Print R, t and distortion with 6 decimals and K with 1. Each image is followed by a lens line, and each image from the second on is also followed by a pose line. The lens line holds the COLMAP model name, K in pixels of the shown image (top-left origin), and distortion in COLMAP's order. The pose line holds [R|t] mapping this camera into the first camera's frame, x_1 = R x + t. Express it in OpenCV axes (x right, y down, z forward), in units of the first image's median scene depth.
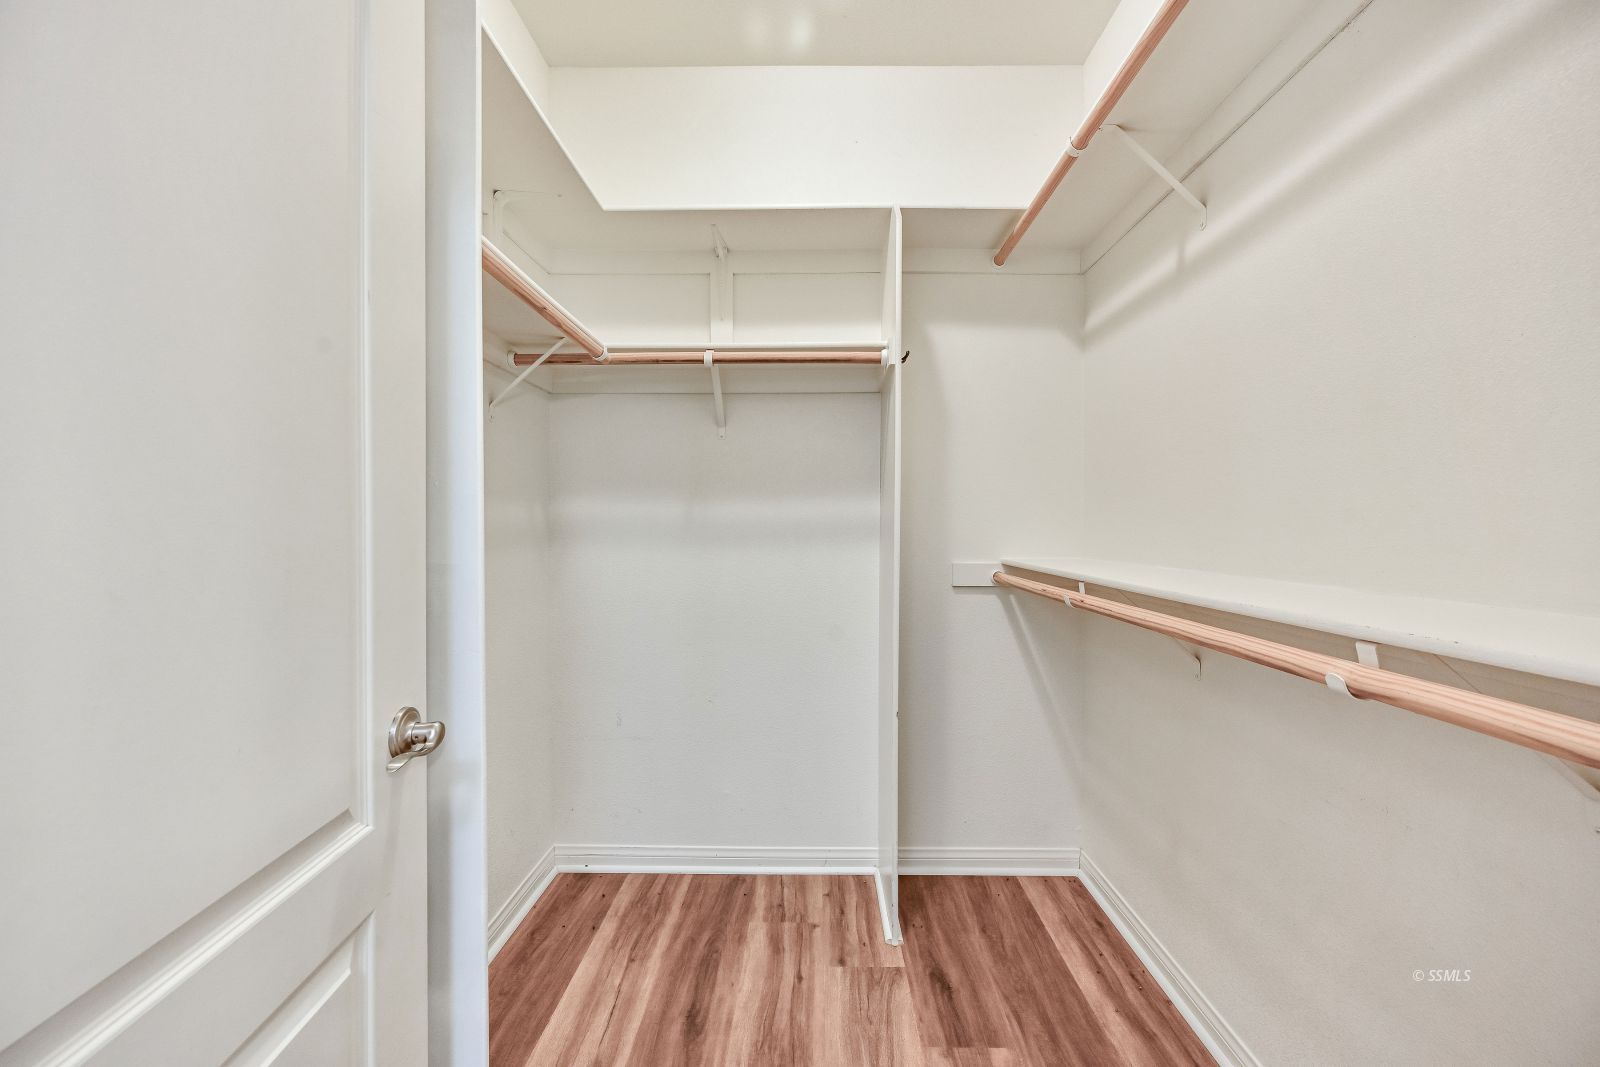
lens RADIAL K [[637.8, 0, 818.8], [0, 637.8, 522.2], [0, 0, 1]] dist [-0.000603, 0.000089]
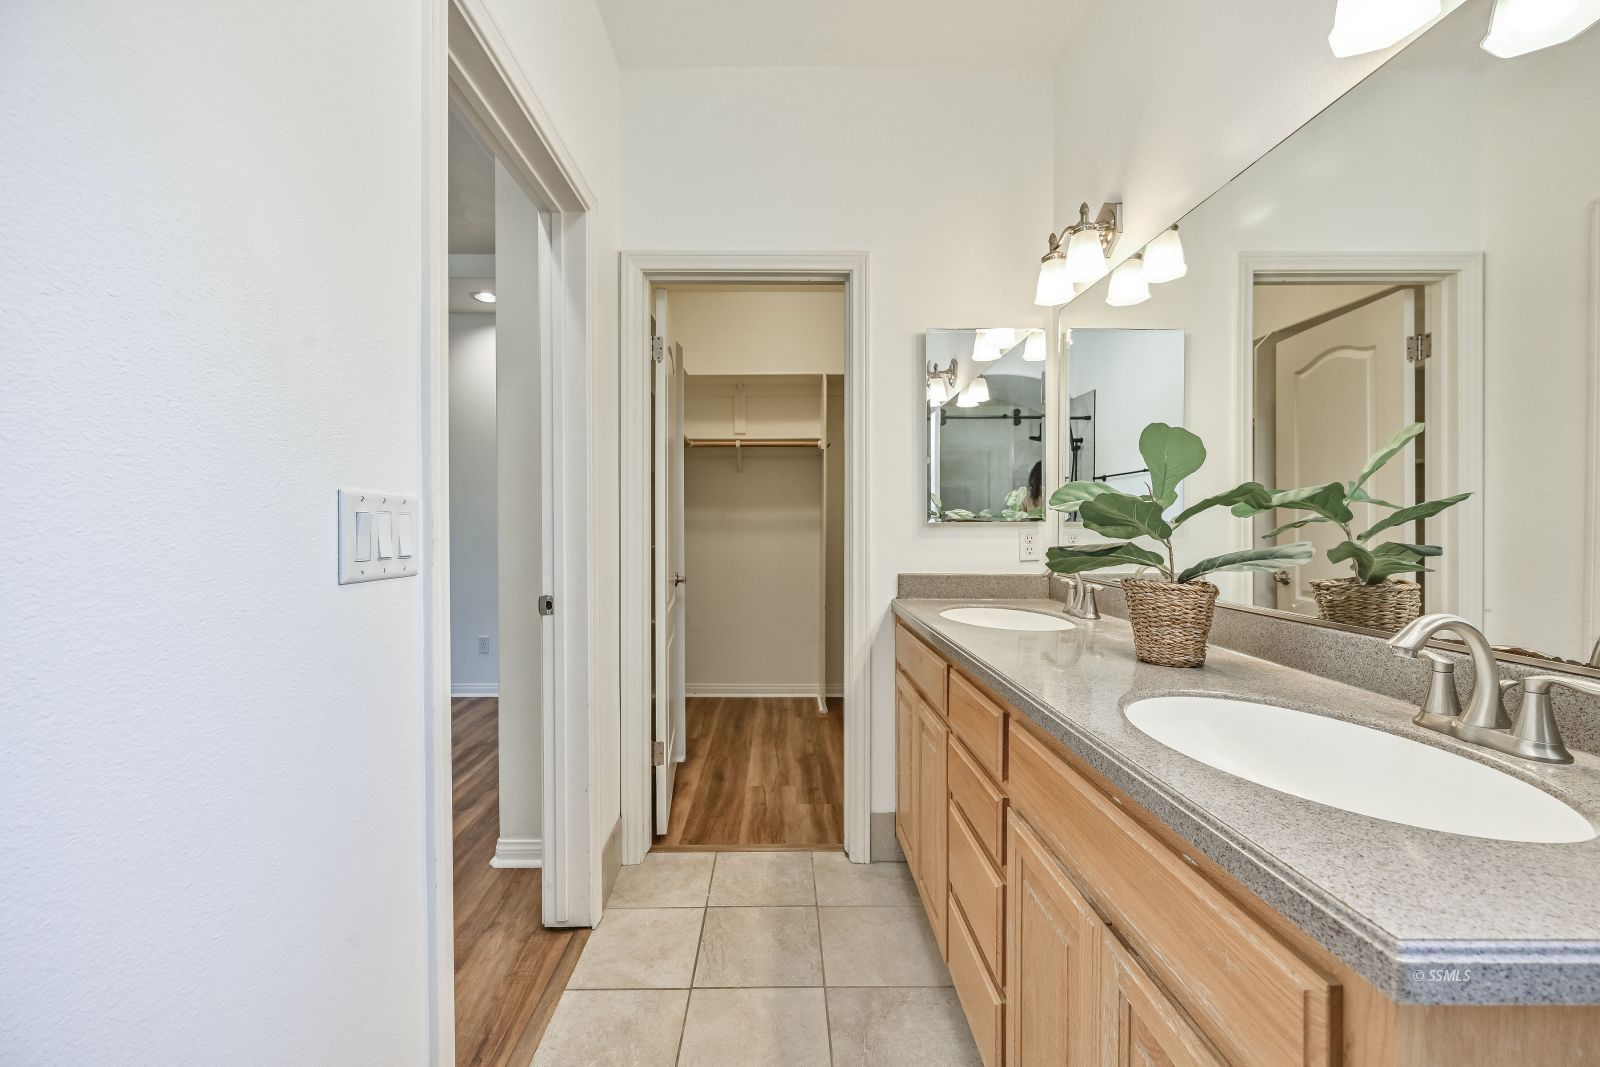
lens RADIAL K [[637.8, 0, 818.8], [0, 637.8, 522.2], [0, 0, 1]] dist [-0.000603, 0.000089]
pose [[0.998558, -0.000214, 0.053675, -0.015510], [0.000110, 0.999998, 0.001935, 0.000452], [-0.053675, -0.001926, 0.998557, -1.132012]]
